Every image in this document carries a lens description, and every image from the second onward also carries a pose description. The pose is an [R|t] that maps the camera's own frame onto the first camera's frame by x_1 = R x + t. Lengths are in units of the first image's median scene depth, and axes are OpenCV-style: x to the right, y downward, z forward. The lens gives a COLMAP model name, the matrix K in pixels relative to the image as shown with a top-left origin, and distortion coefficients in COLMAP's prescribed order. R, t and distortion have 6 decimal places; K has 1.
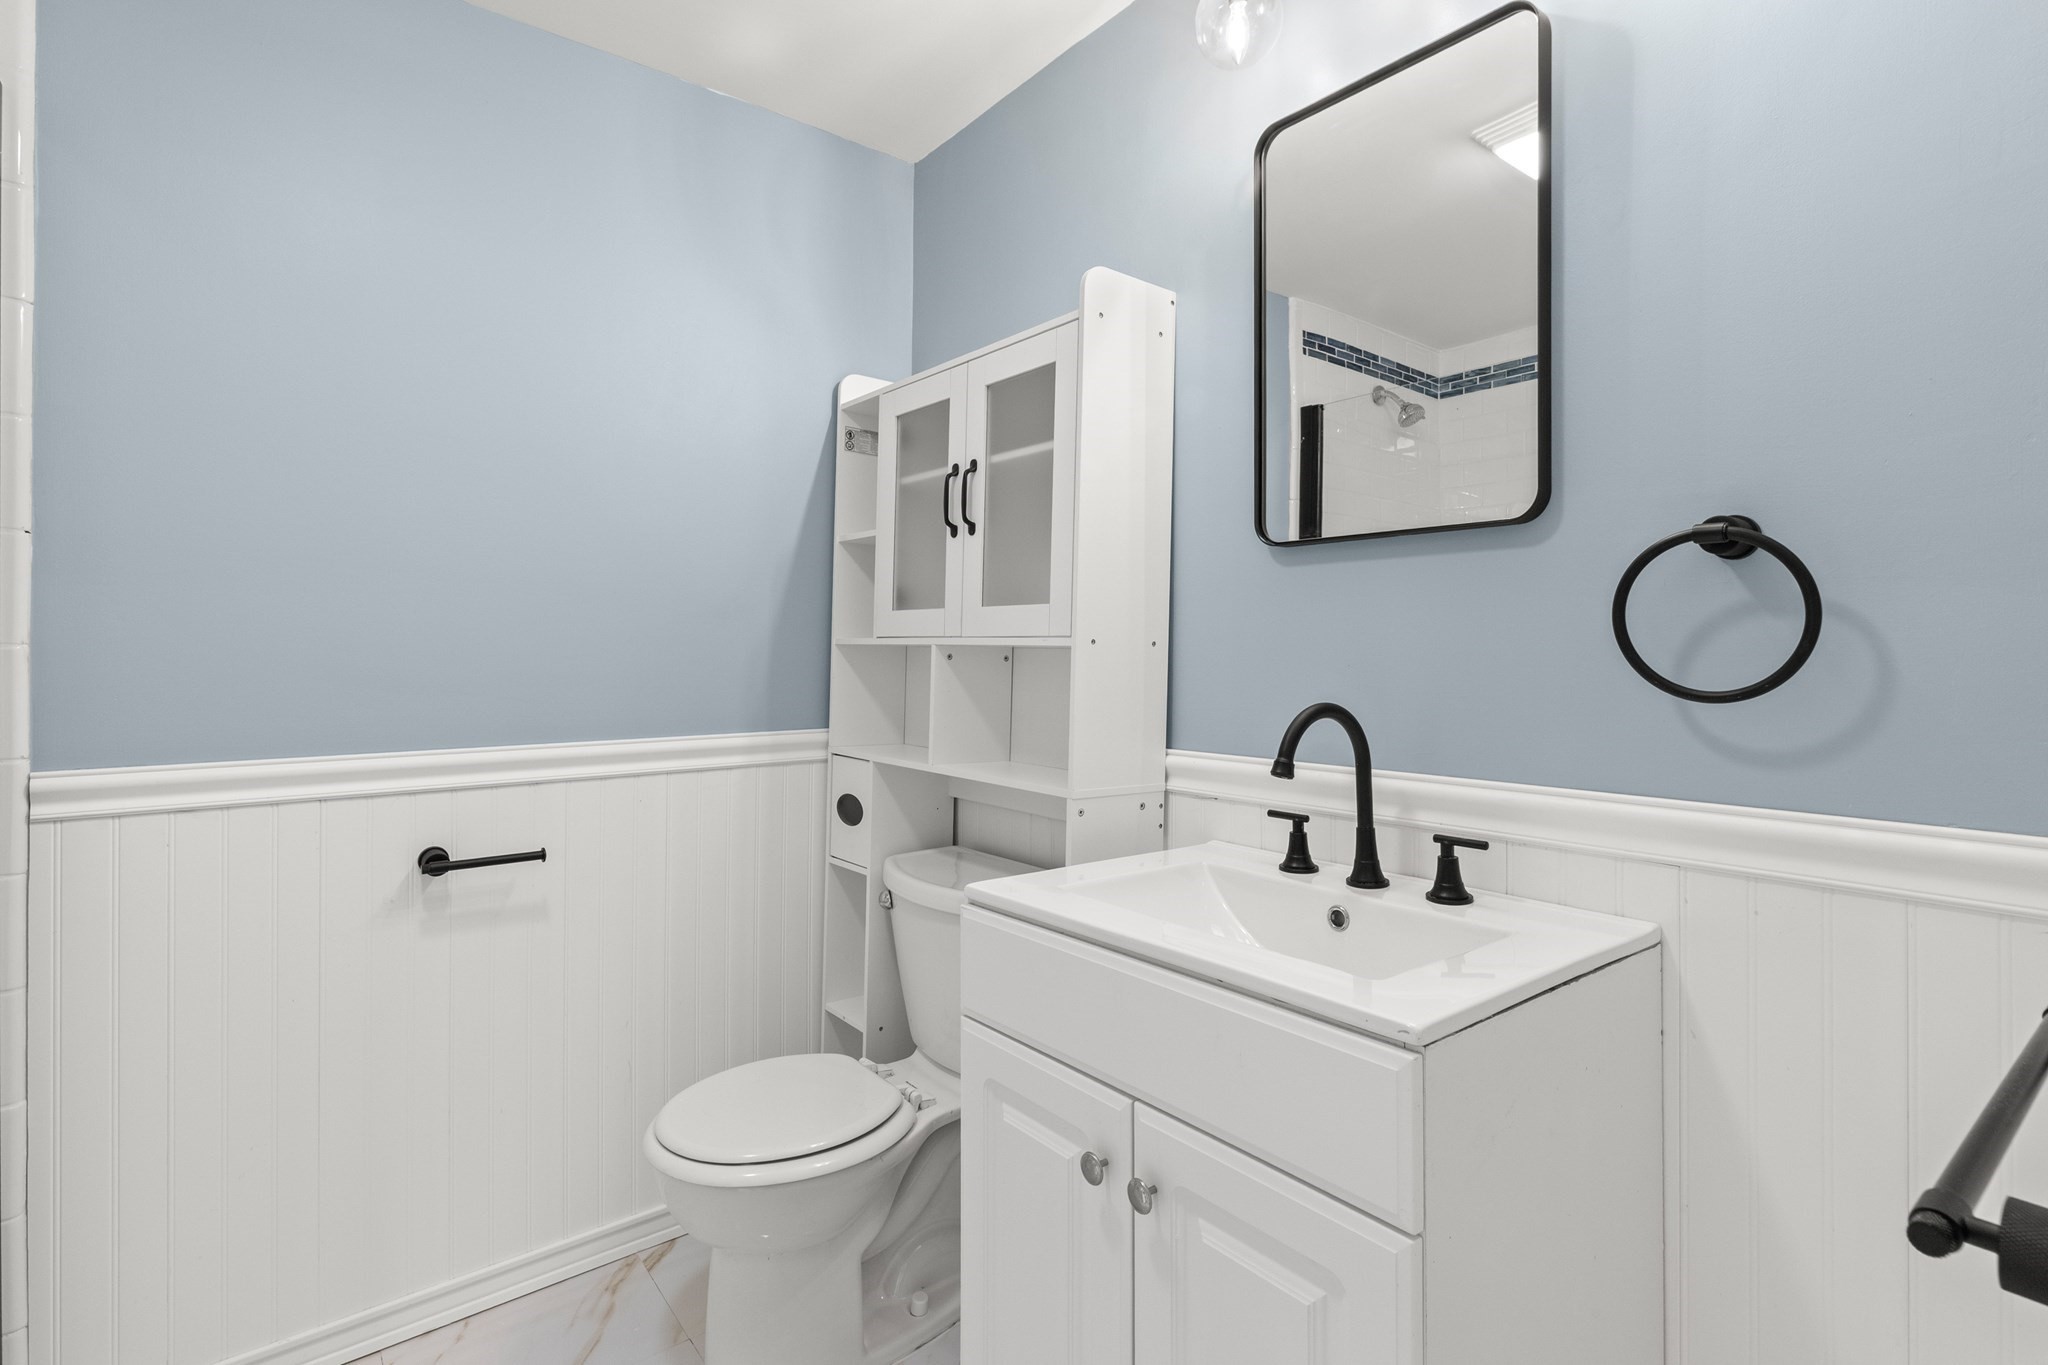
lens RADIAL K [[961.4, 0, 1023.8], [0, 961.4, 645.1], [0, 0, 1]] dist [0.002831, 0.000266]
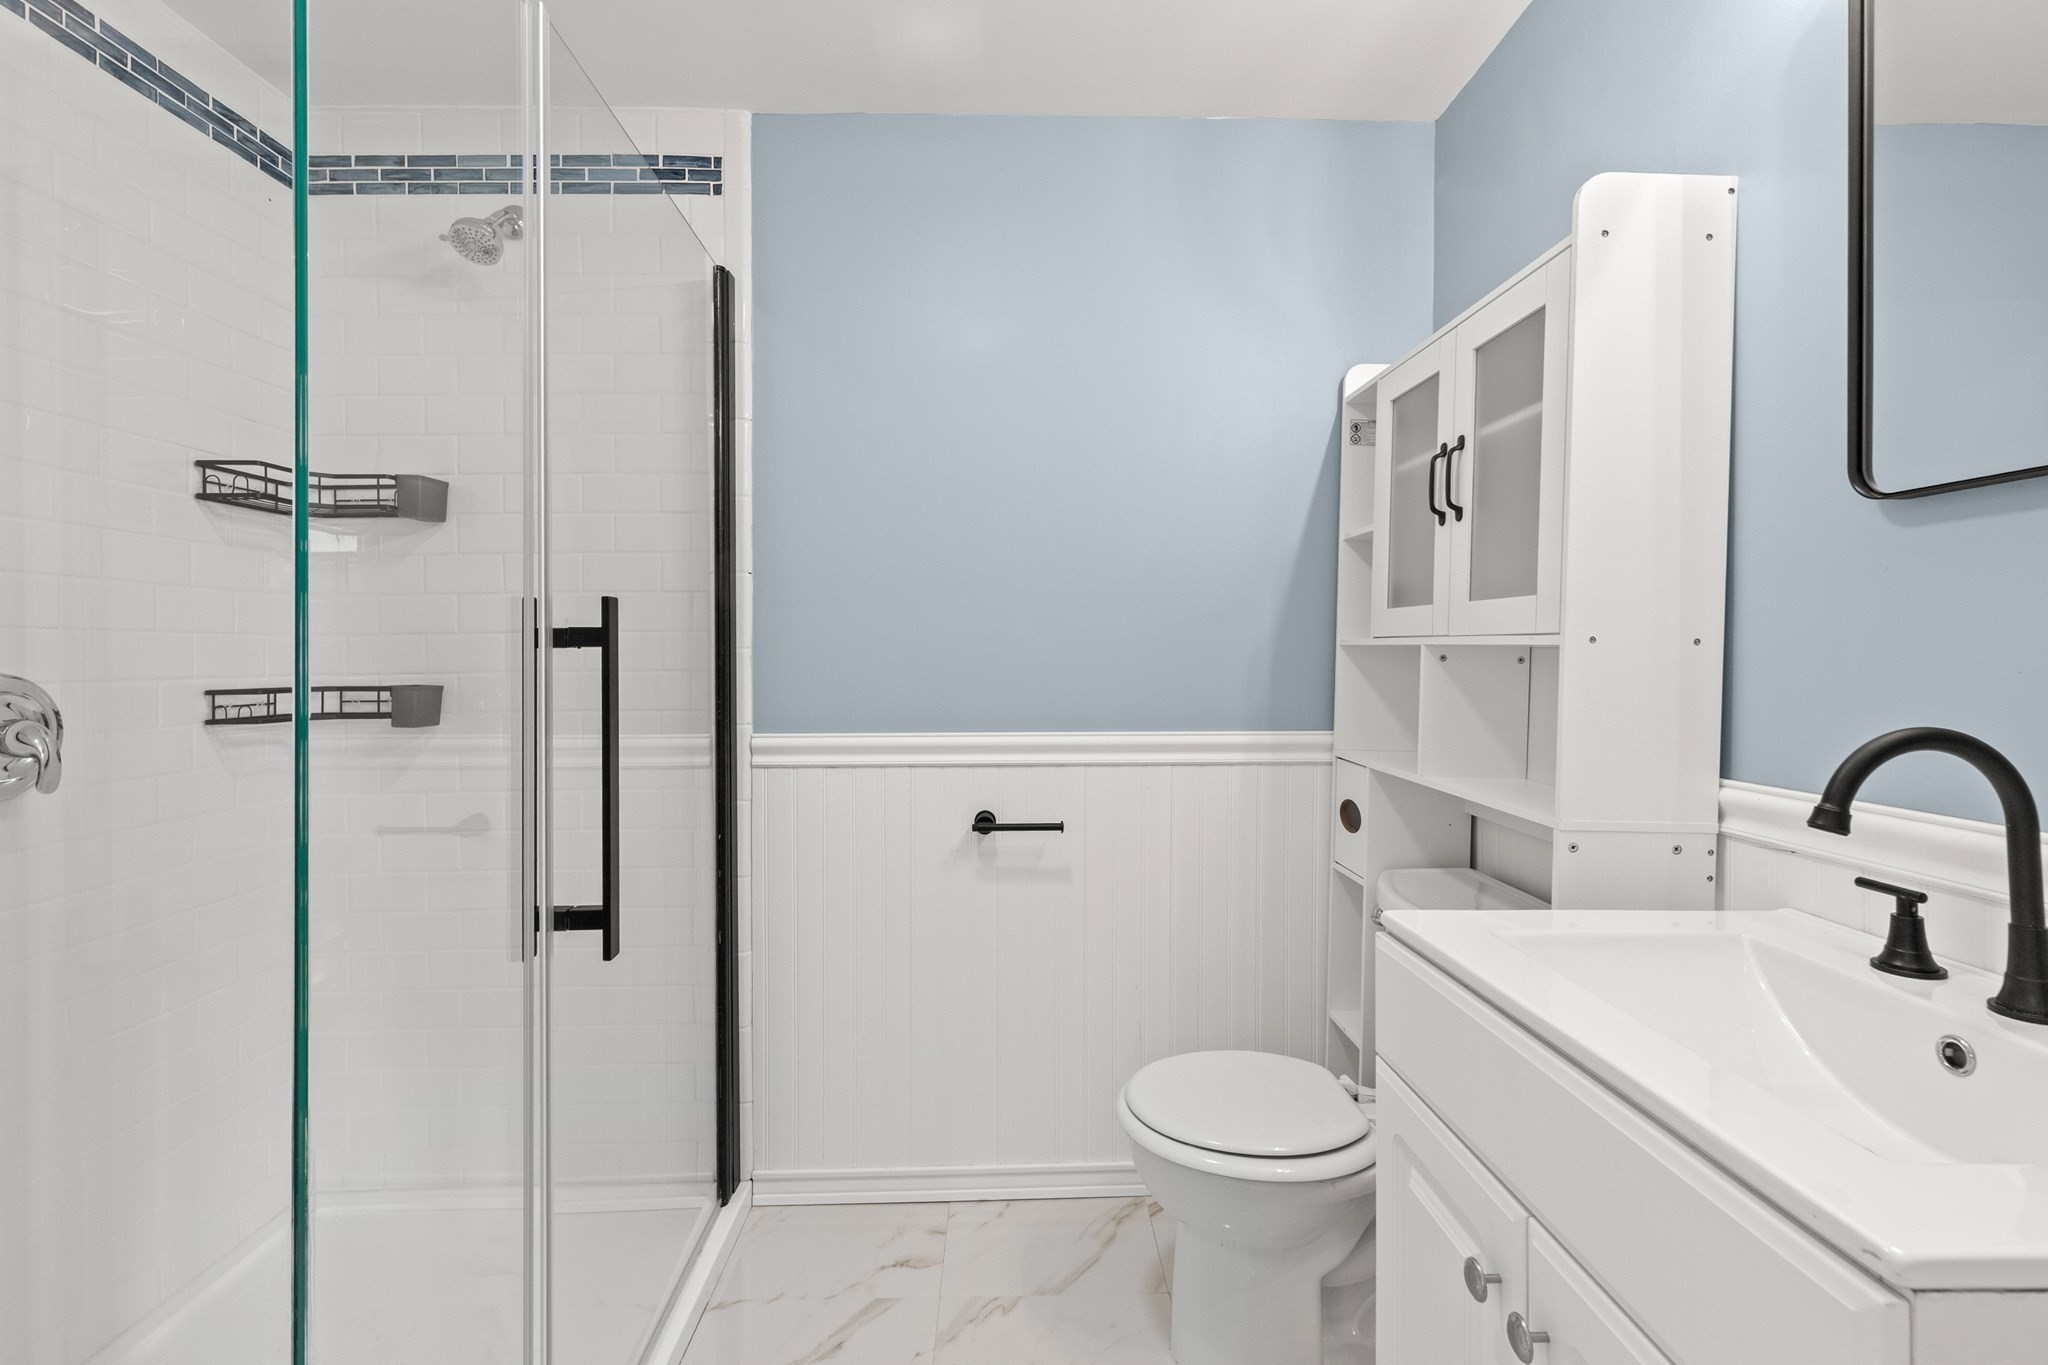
lens RADIAL K [[920.9, 0, 1042.3], [0, 920.9, 651.4], [0, 0, 1]] dist [0.002552, 0.000208]
pose [[0.808798, -0.001751, -0.588085, 0.136360], [0.004990, 0.999980, 0.003885, 0.000770], [0.588066, -0.006077, 0.808790, 0.084375]]
